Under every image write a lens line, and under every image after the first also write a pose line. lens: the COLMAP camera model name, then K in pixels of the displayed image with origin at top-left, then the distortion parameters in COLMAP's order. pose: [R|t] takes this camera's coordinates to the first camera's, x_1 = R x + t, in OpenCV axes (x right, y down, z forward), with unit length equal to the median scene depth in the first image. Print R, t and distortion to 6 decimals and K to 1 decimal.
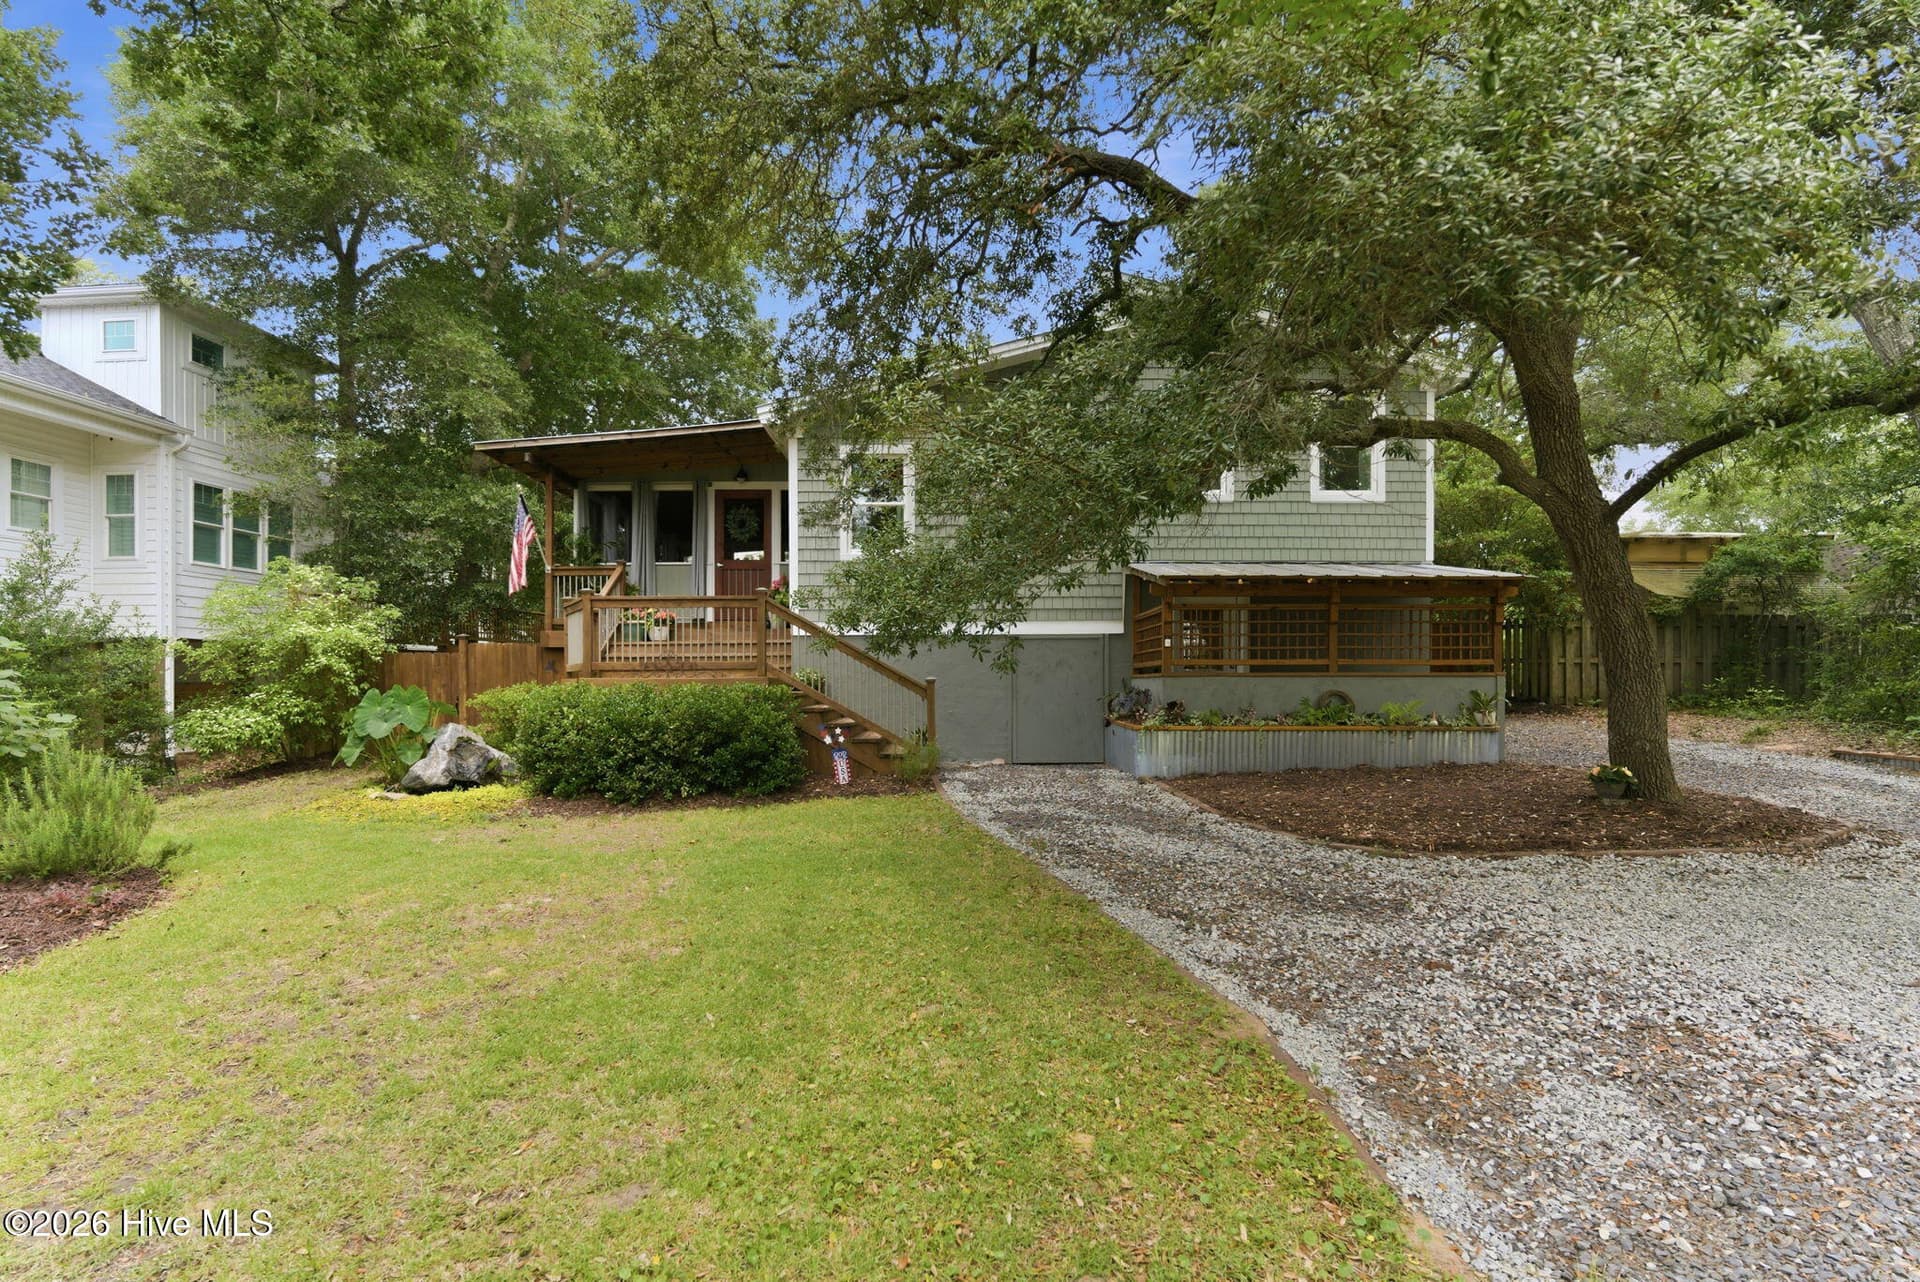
lens RADIAL K [[924.6, 0, 954.7], [0, 924.6, 660.6], [0, 0, 1]] dist [0.017406, -0.000120]
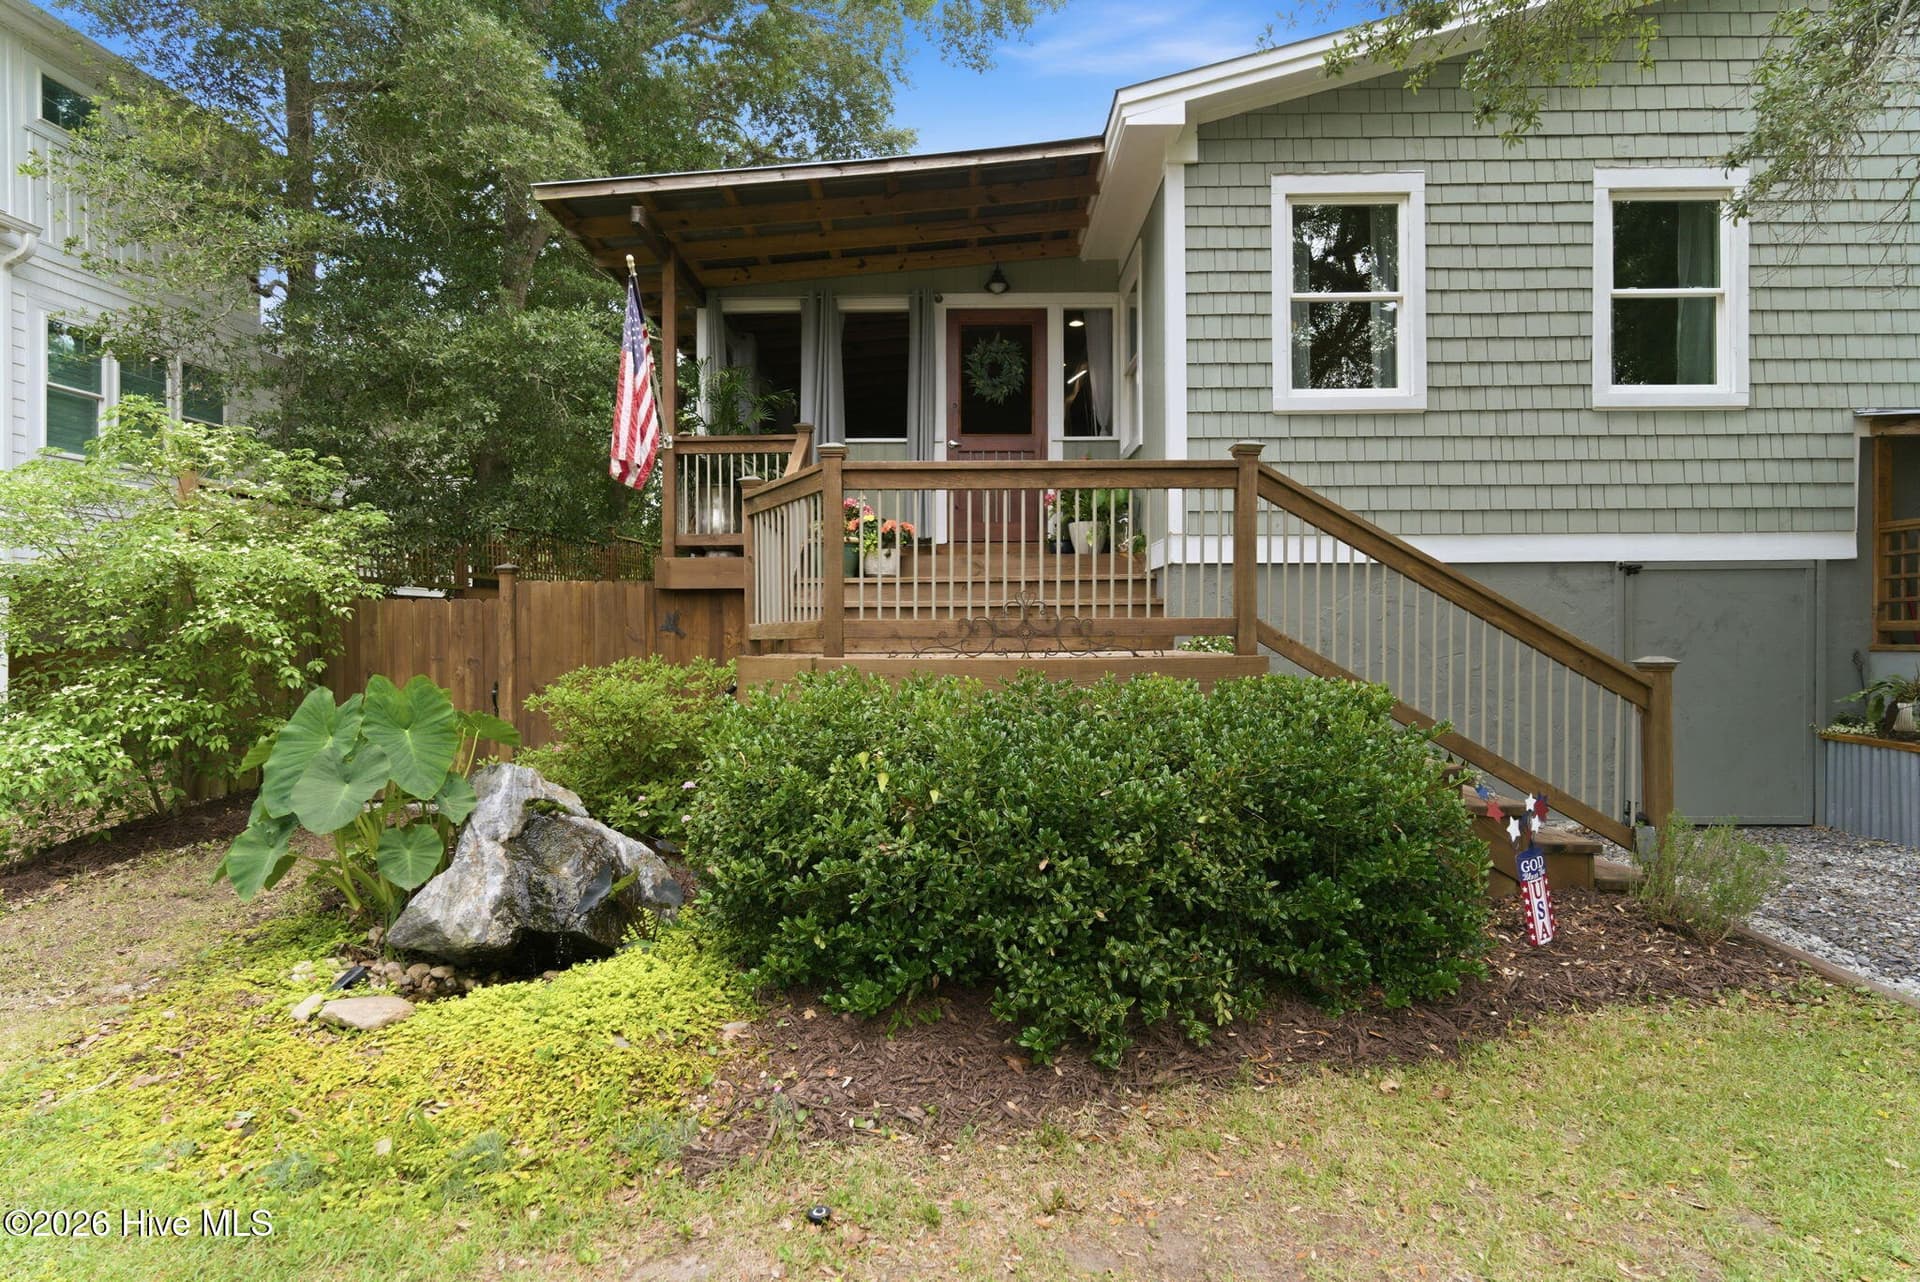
lens RADIAL K [[1032.1, 0, 990.8], [0, 1032.1, 605.0], [0, 0, 1]] dist [0.025641, 0.001456]
pose [[0.999915, -0.000330, -0.013034, -0.280220], [0.000243, 0.999978, -0.006694, -0.001436], [0.013036, 0.006691, 0.999893, 0.471085]]
